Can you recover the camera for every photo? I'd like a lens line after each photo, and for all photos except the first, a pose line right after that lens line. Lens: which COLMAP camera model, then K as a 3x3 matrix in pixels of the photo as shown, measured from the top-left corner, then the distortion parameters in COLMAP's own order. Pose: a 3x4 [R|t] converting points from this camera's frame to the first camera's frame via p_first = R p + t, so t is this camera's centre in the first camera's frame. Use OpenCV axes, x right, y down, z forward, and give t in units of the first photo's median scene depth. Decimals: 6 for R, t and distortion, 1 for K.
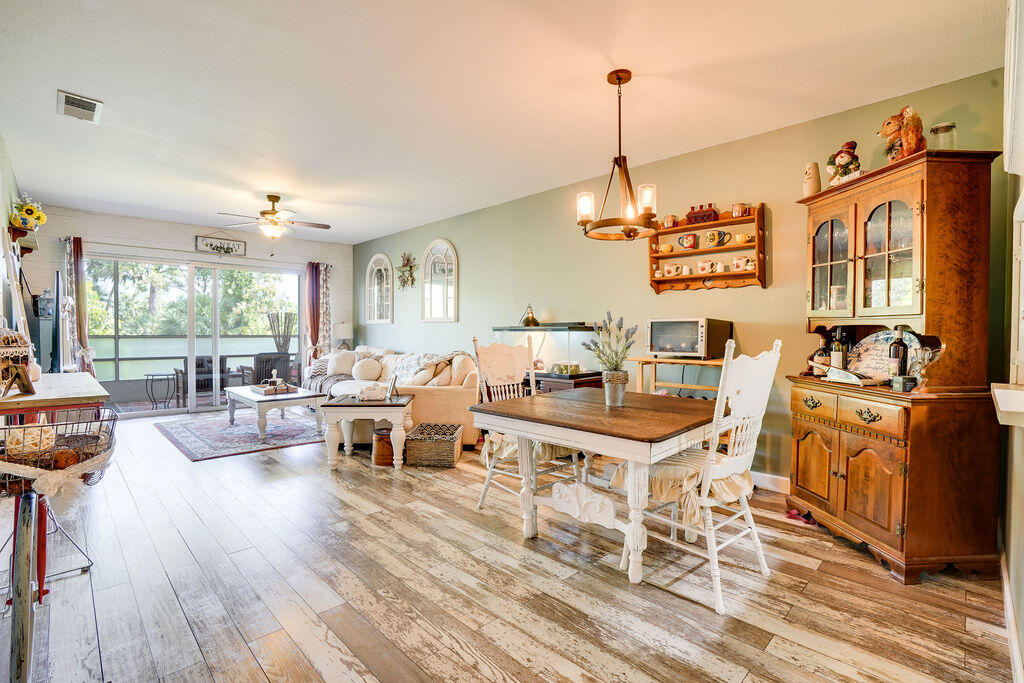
lens RADIAL K [[468.9, 0, 509.7], [0, 468.9, 338.9], [0, 0, 1]] dist [-0.032715, 0.001016]
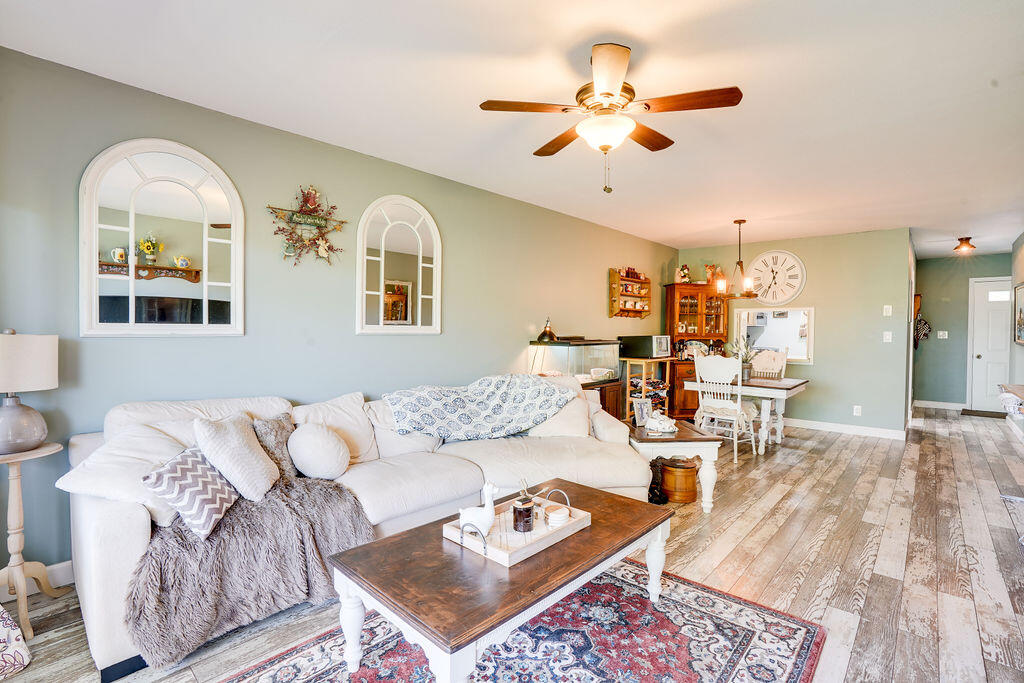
lens RADIAL K [[461.1, 0, 516.8], [0, 461.1, 340.8], [0, 0, 1]] dist [-0.046122, 0.001416]
pose [[-0.040576, -0.024278, 0.998881, -1.246780], [0.015721, 0.999565, 0.024933, -0.067530], [-0.999053, 0.016715, -0.040176, 1.470172]]
